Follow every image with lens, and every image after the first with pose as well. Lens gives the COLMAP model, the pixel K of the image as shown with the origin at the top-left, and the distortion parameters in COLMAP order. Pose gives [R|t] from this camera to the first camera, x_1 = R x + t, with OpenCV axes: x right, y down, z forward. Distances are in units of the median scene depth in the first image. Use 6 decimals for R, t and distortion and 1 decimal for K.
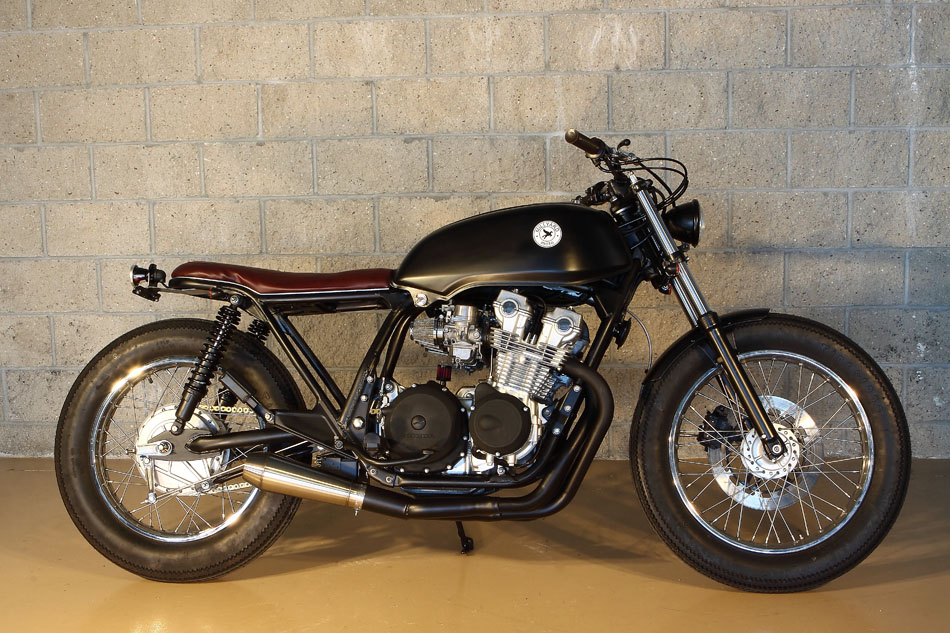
lens RADIAL K [[1273.9, 0, 475.0], [0, 1273.9, 316.5], [0, 0, 1]] dist [-0.096698, 0.082570]
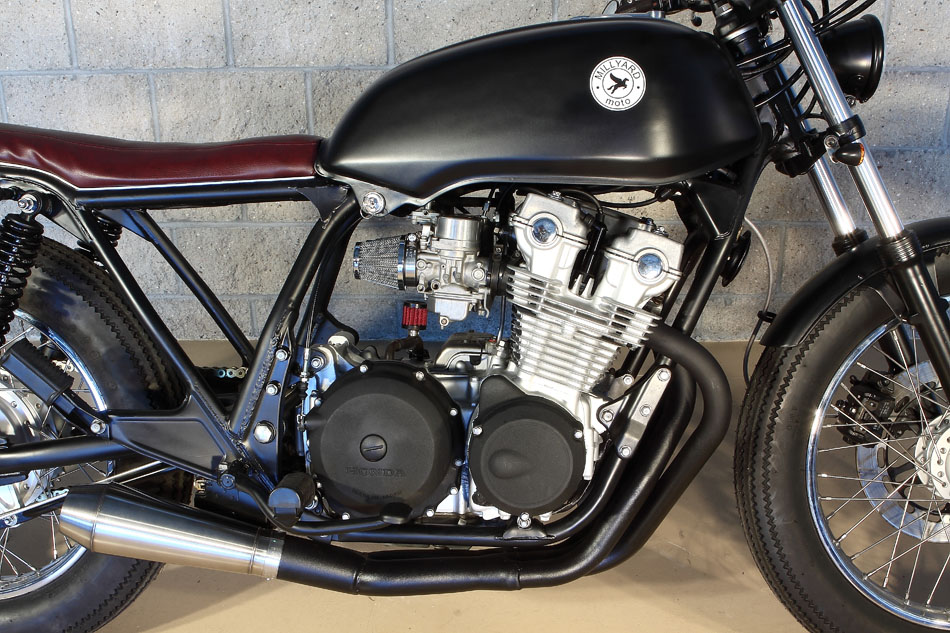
lens RADIAL K [[1046.0, 0, 476.6], [0, 1046.0, 329.0], [0, 0, 1]] dist [-0.102834, 0.057459]
pose [[0.998636, -0.008127, 0.051567, -0.022620], [-0.004437, 0.971016, 0.238973, -0.068326], [-0.052014, -0.238876, 0.969656, 0.571719]]
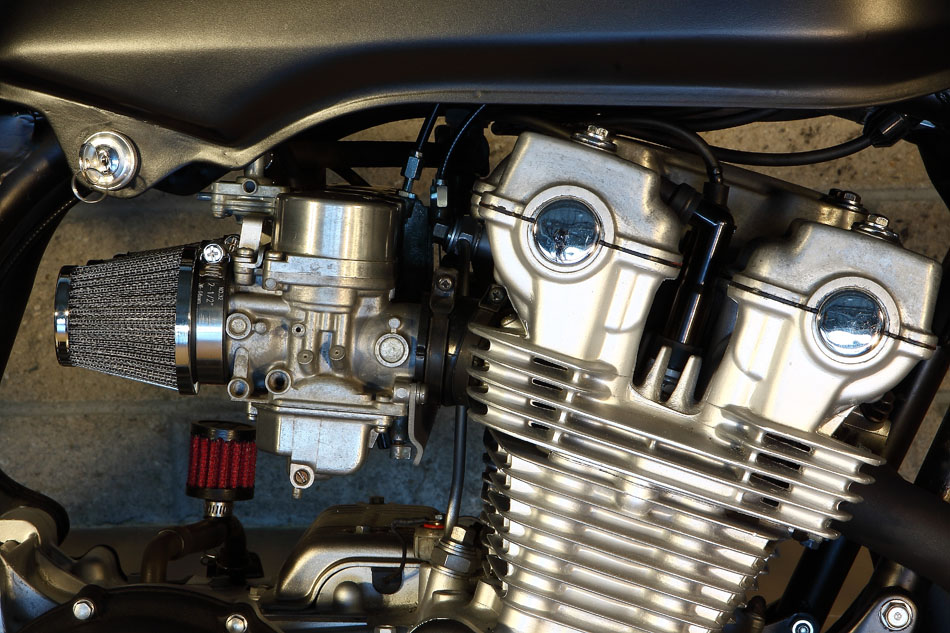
lens RADIAL K [[2921.5, 0, 475.0], [0, 2921.5, 316.5], [0, 0, 1]] dist [0.247948, 0.267442]
pose [[0.996673, -0.017043, 0.079704, -0.022613], [0.002343, 0.983482, 0.180989, -0.073785], [-0.081472, -0.180200, 0.980250, 0.552925]]
